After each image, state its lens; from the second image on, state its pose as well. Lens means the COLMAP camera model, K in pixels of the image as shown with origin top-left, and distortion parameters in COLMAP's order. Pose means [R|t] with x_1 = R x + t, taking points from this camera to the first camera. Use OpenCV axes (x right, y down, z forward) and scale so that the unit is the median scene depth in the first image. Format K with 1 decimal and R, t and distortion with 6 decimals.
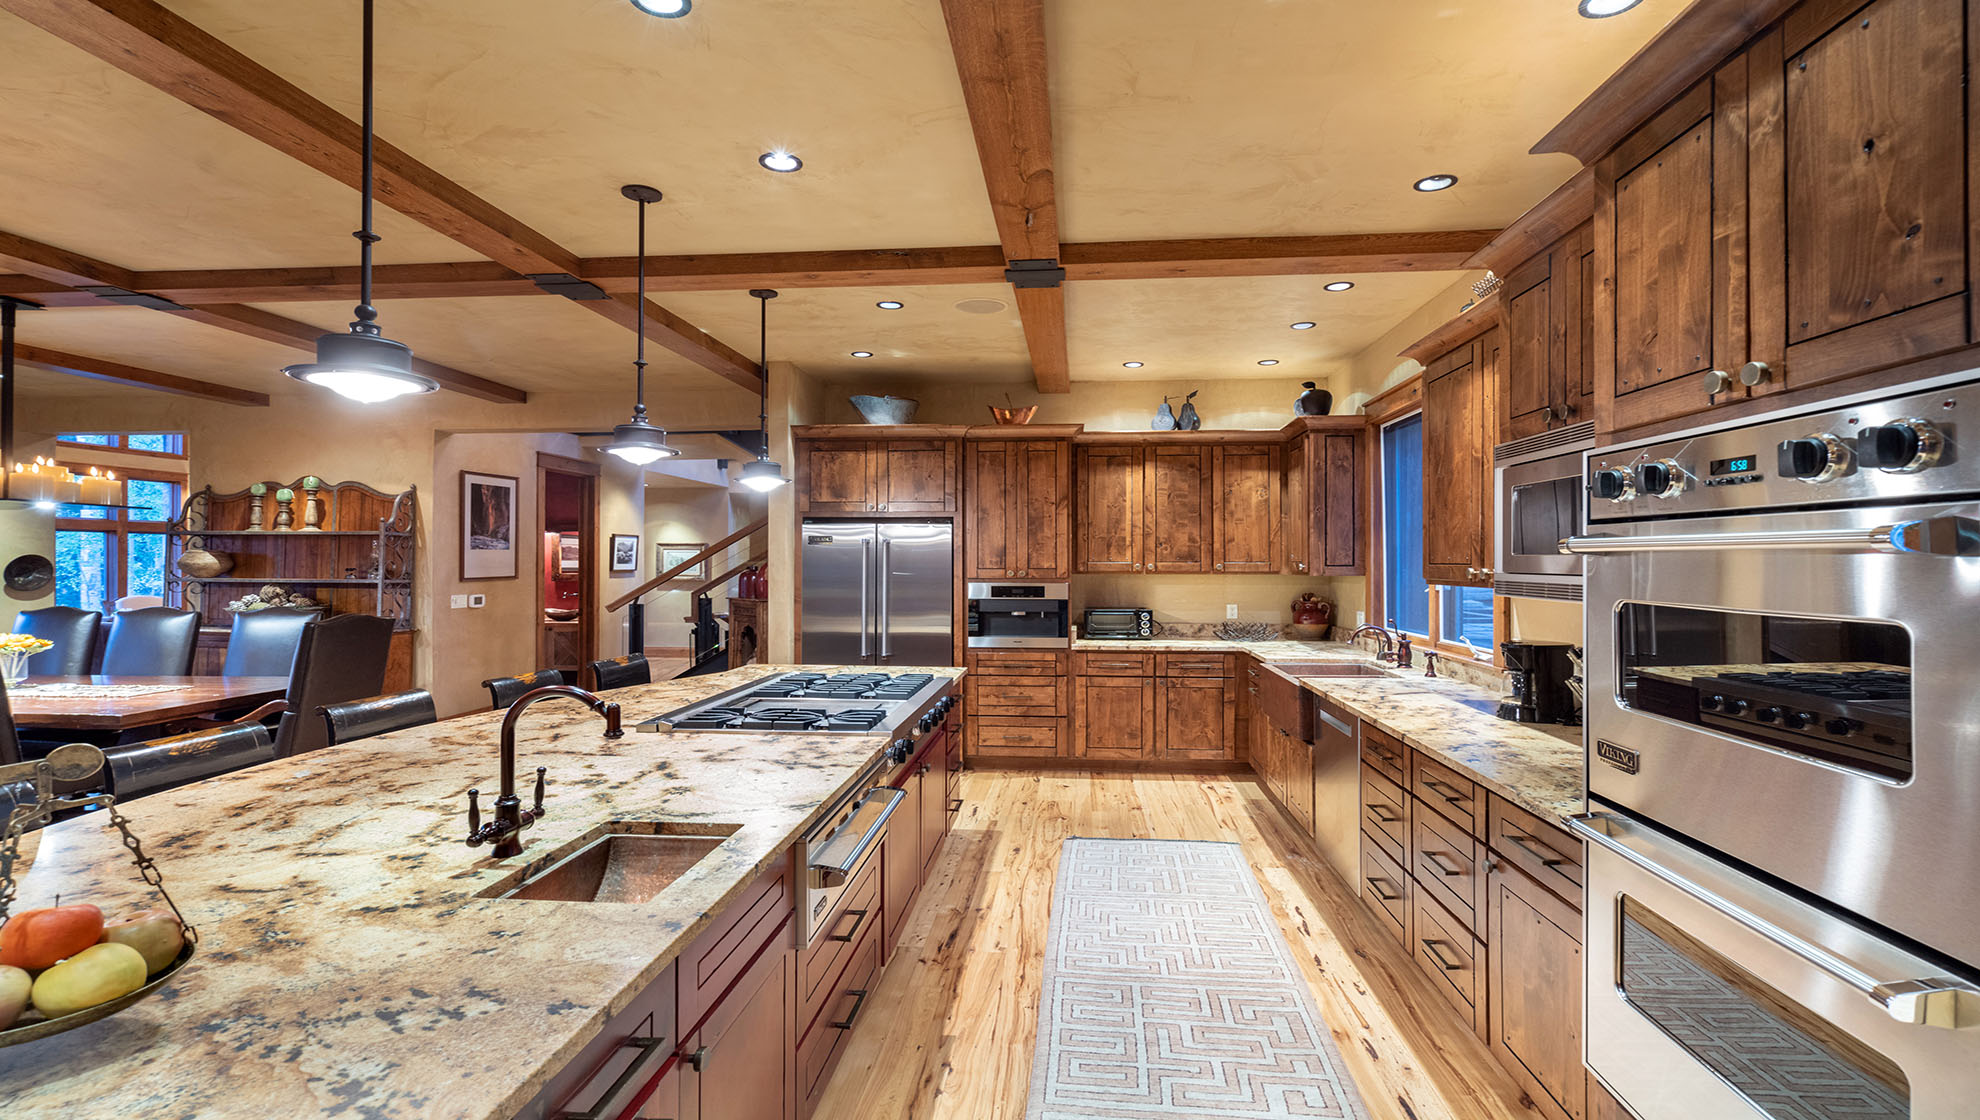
lens RADIAL K [[909.3, 0, 984.3], [0, 909.3, 553.2], [0, 0, 1]] dist [0.000101, 0.000205]
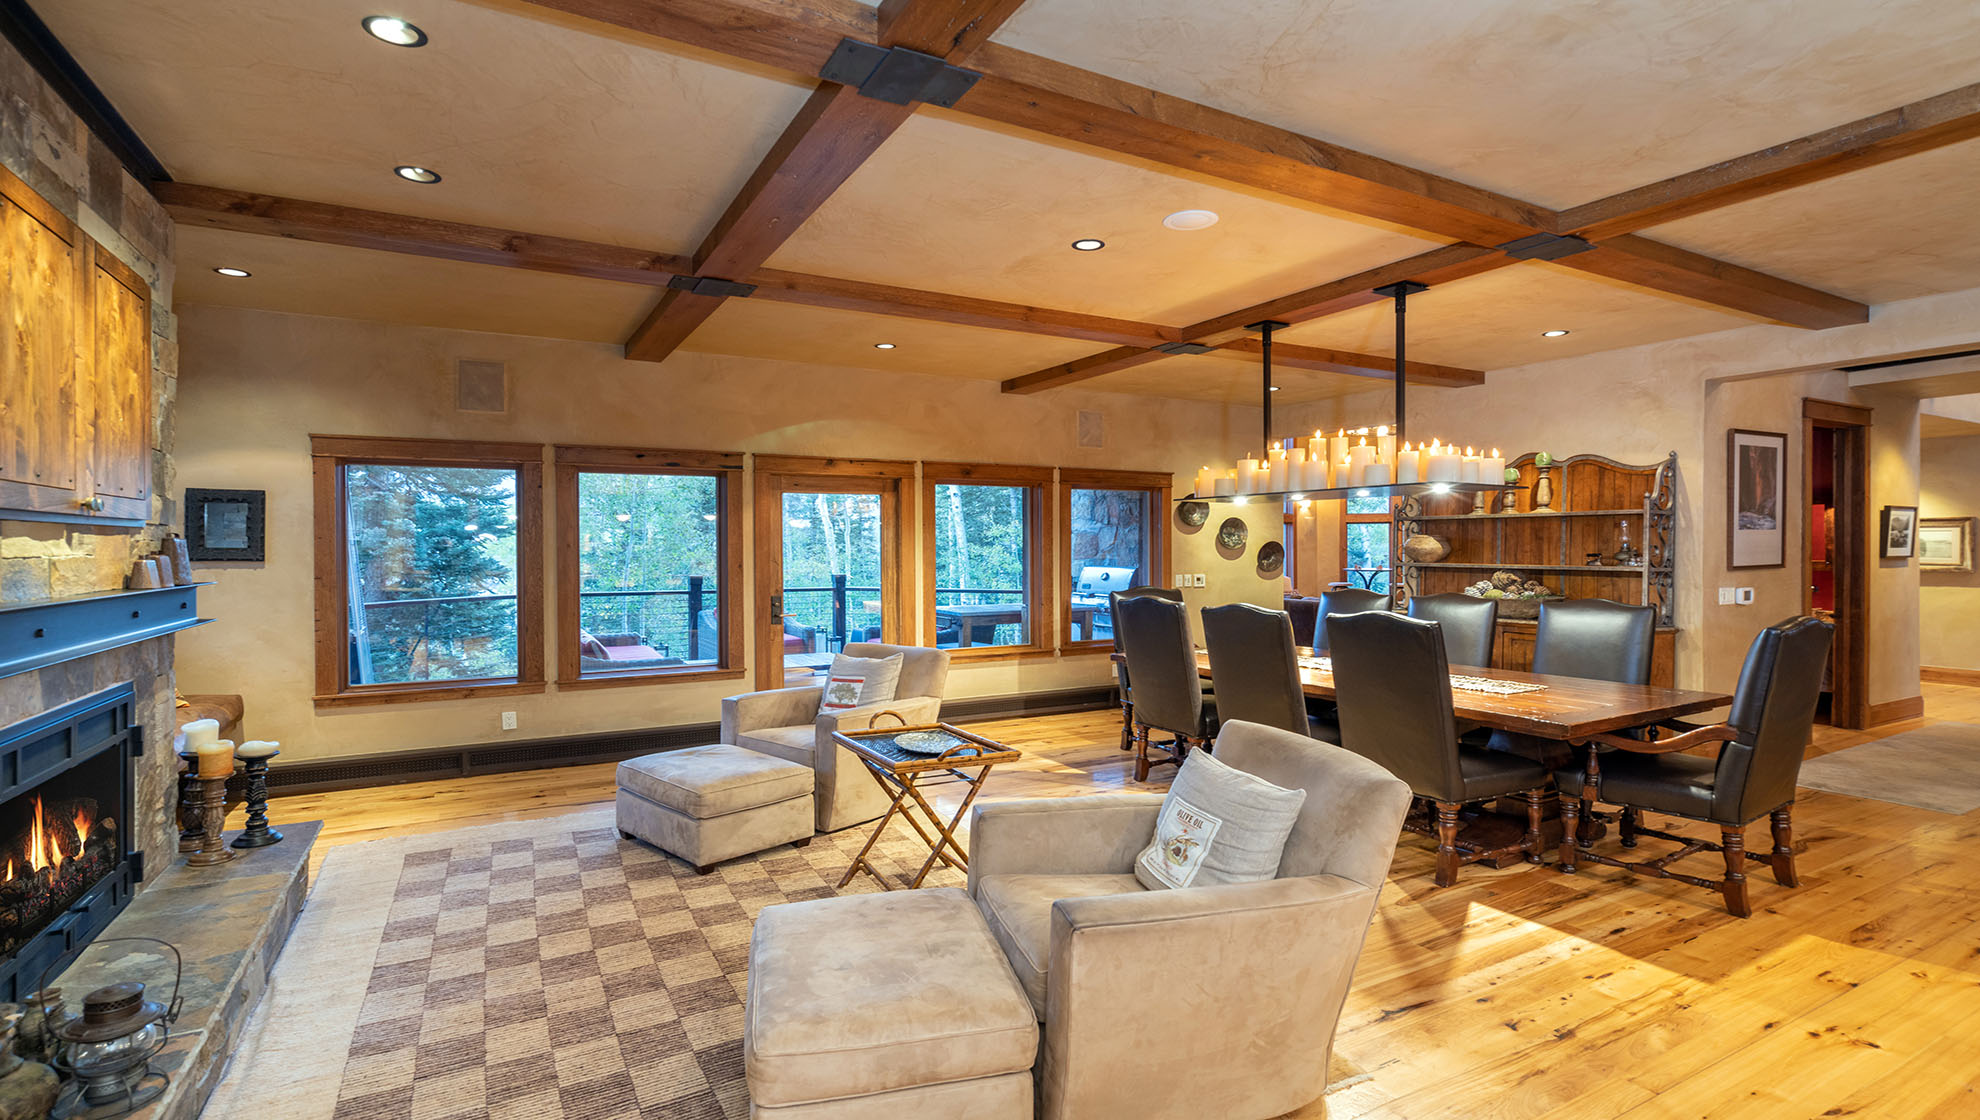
lens RADIAL K [[909.3, 0, 984.3], [0, 909.3, 553.2], [0, 0, 1]] dist [0.000101, 0.000205]
pose [[0.572520, 0.002466, -0.819887, -0.307971], [0.012045, 0.999862, 0.011419, -0.000810], [0.819802, -0.016413, 0.572411, 0.022364]]
